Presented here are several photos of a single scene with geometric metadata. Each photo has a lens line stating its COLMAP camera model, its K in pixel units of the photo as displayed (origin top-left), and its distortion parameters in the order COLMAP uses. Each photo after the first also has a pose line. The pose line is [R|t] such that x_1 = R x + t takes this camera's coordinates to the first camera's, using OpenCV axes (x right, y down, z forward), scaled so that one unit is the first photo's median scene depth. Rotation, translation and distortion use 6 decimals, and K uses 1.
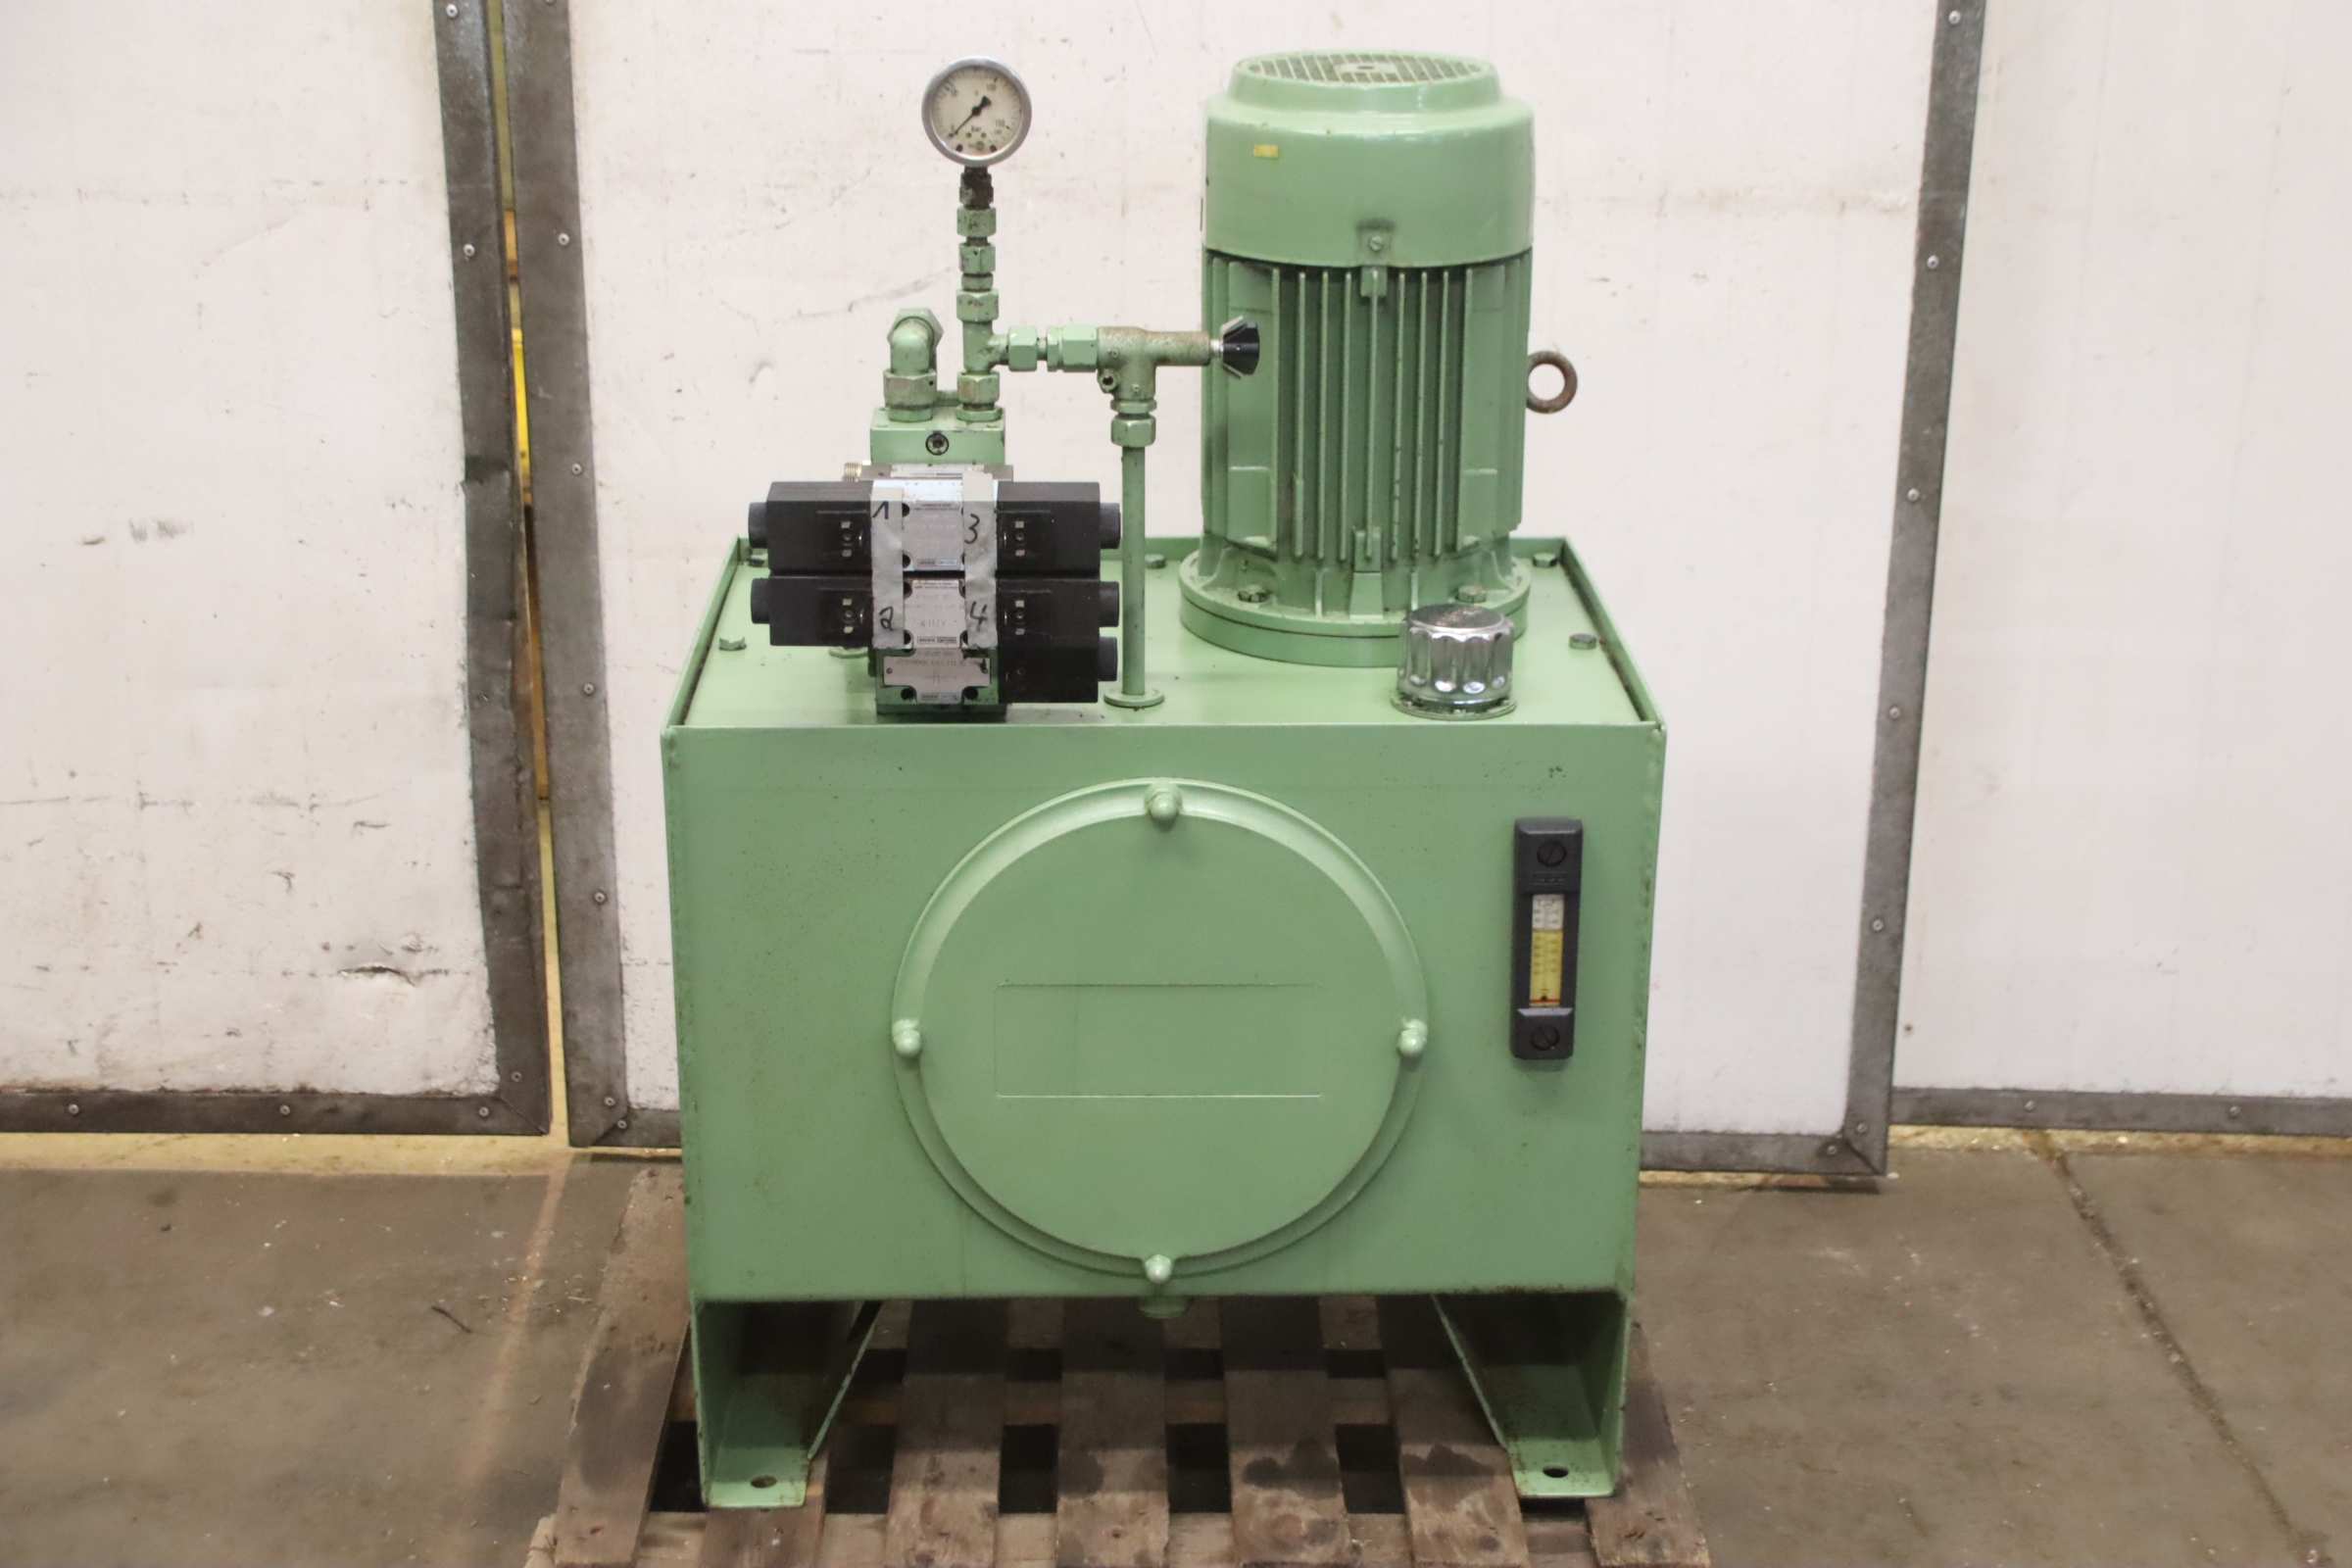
lens RADIAL K [[3394.8, 0, 1203.7], [0, 3394.8, 790.9], [0, 0, 1]] dist [0.013926, 0.212869]
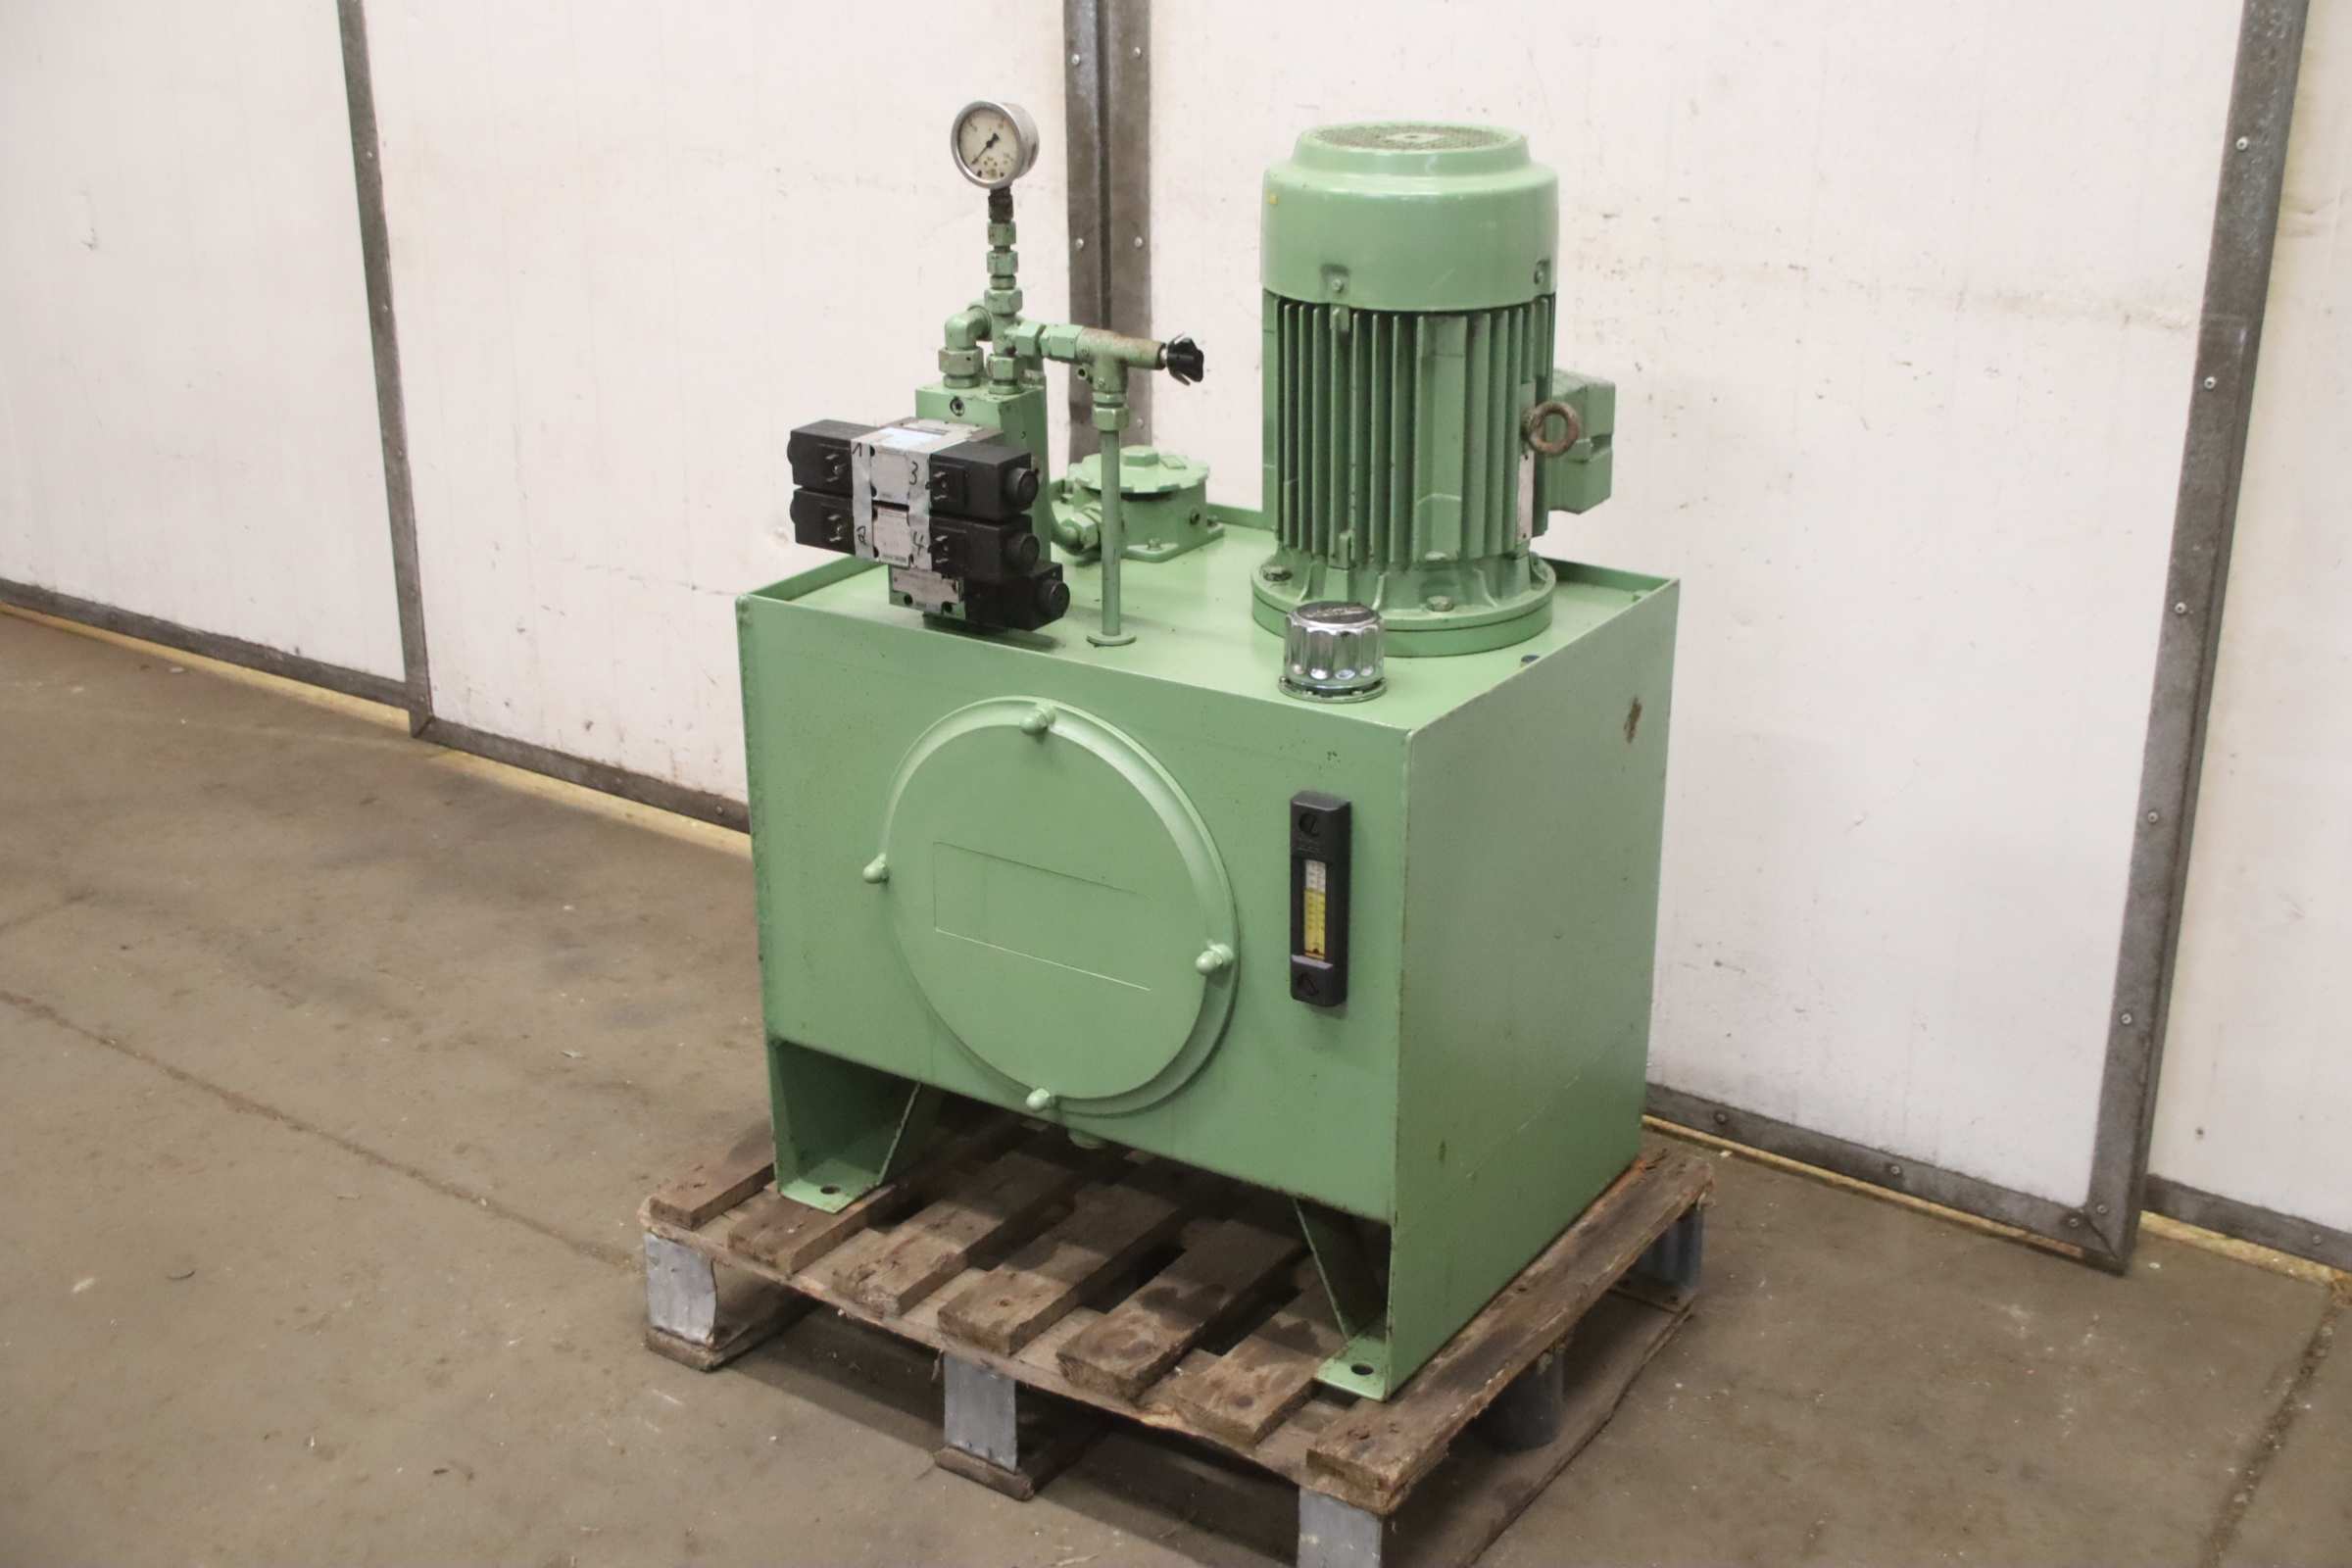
lens RADIAL K [[2797.6, 0, 1176.0], [0, 2797.6, 784.0], [0, 0, 1]] dist [-0.062893, 0.171362]
pose [[0.816790, 0.192135, -0.544002, 0.439143], [-0.182376, 0.980553, 0.072492, -0.042024], [0.547351, 0.040002, 0.835947, 0.142030]]
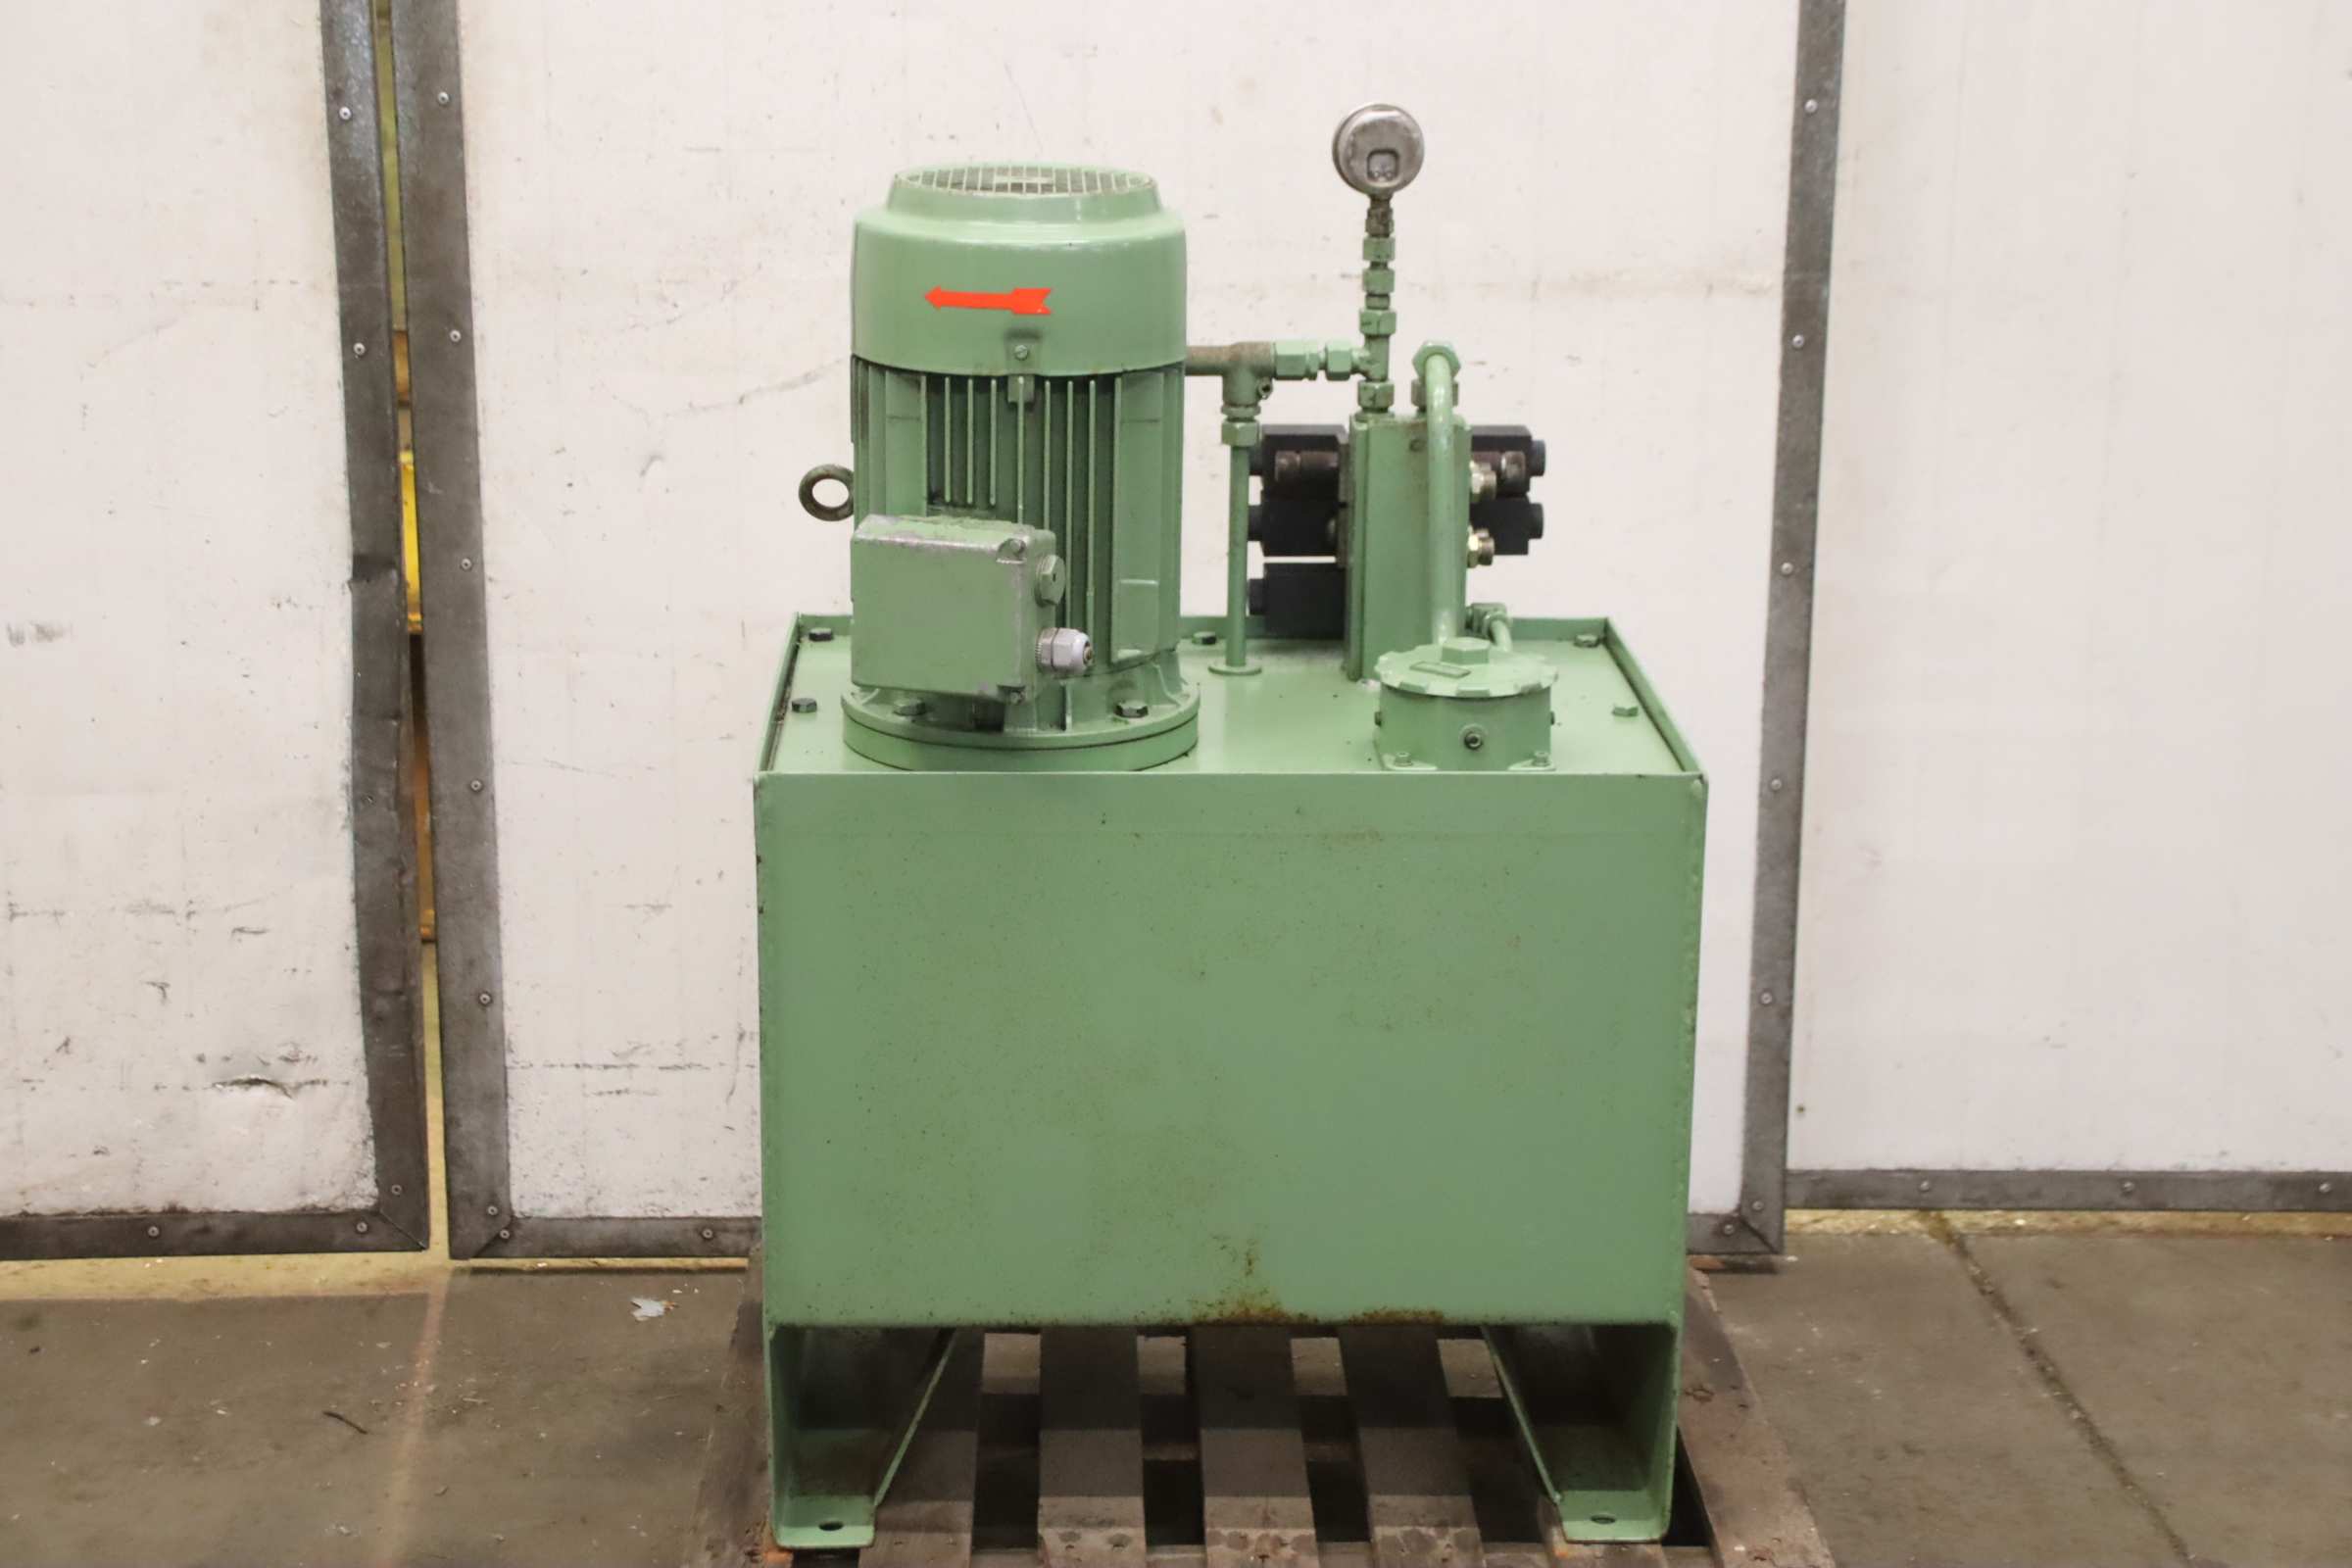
lens RADIAL K [[3928.5, 0, 1180.6], [0, 3928.5, 749.8], [0, 0, 1]] dist [0.090518, 0.293012]
pose [[0.998580, -0.017921, 0.050163, -0.034668], [0.021763, 0.996785, -0.077116, 0.056092], [-0.048620, 0.078099, 0.995759, -0.170908]]
